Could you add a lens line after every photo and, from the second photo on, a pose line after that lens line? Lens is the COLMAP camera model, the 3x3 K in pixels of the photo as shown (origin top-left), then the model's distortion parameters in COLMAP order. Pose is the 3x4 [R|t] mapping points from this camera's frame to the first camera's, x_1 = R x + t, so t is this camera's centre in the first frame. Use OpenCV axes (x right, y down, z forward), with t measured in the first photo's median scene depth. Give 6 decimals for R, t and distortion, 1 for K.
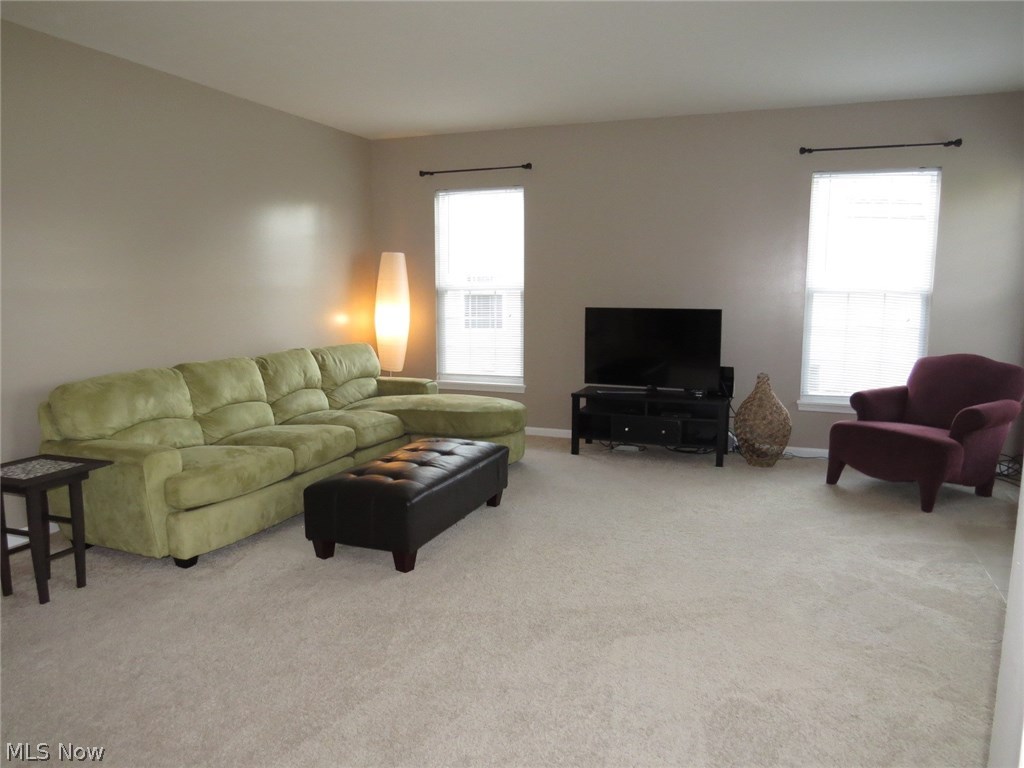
lens RADIAL K [[731.9, 0, 511.9], [0, 731.9, 382.7], [0, 0, 1]] dist [-0.028696, 0.015145]
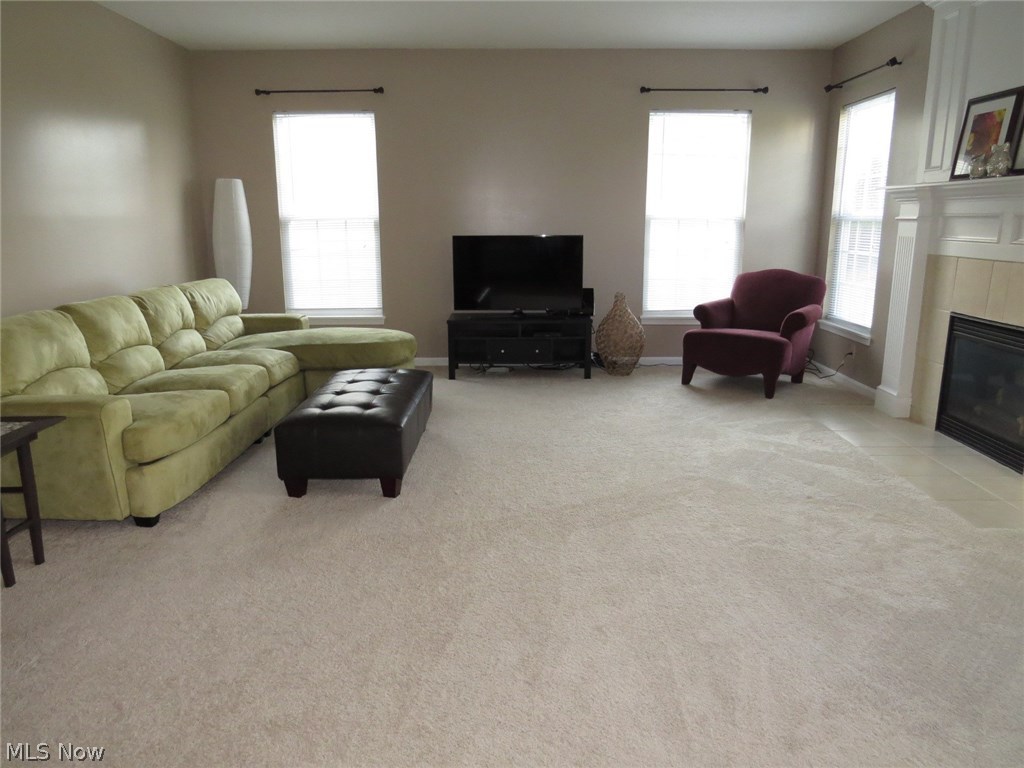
lens RADIAL K [[731.9, 0, 512.9], [0, 731.9, 381.8], [0, 0, 1]] dist [-0.028696, 0.015145]
pose [[0.932479, -0.082266, 0.351732, -0.225658], [0.051894, 0.994129, 0.094940, 0.008704], [-0.357478, -0.070277, 0.931274, 0.006155]]
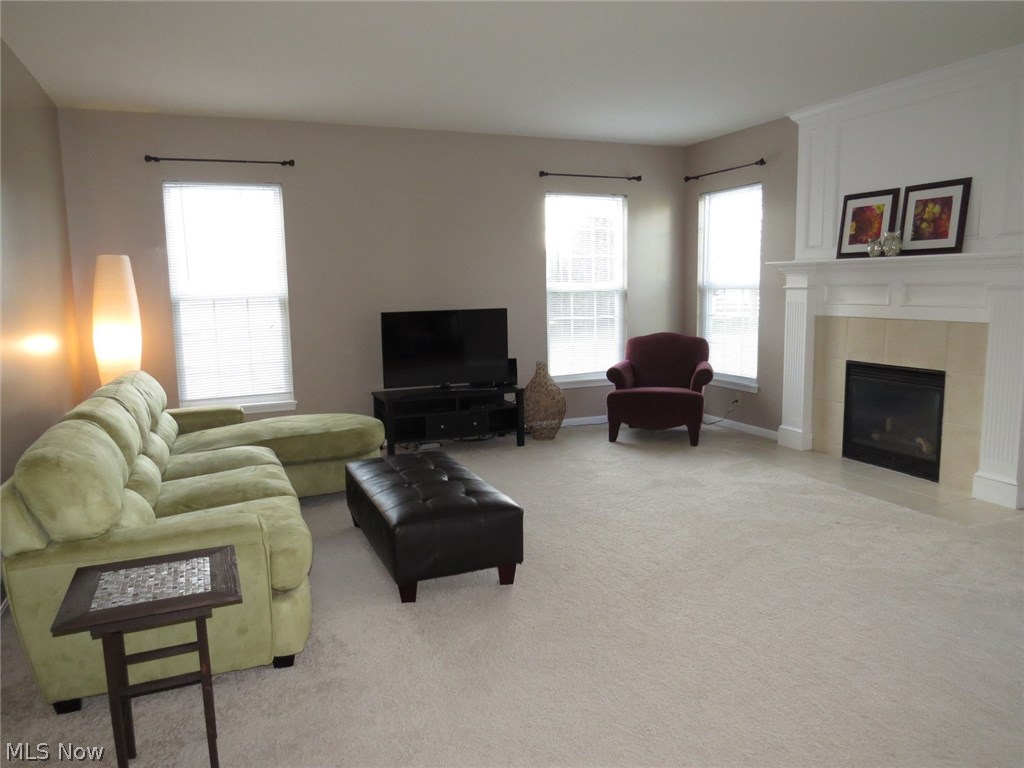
lens RADIAL K [[731.9, 0, 514.9], [0, 731.9, 379.3], [0, 0, 1]] dist [-0.028696, 0.015145]
pose [[0.719918, -0.104536, 0.686142, -0.526131], [0.112619, 0.993086, 0.033137, -0.028693], [-0.684862, 0.053417, 0.726712, 0.183582]]
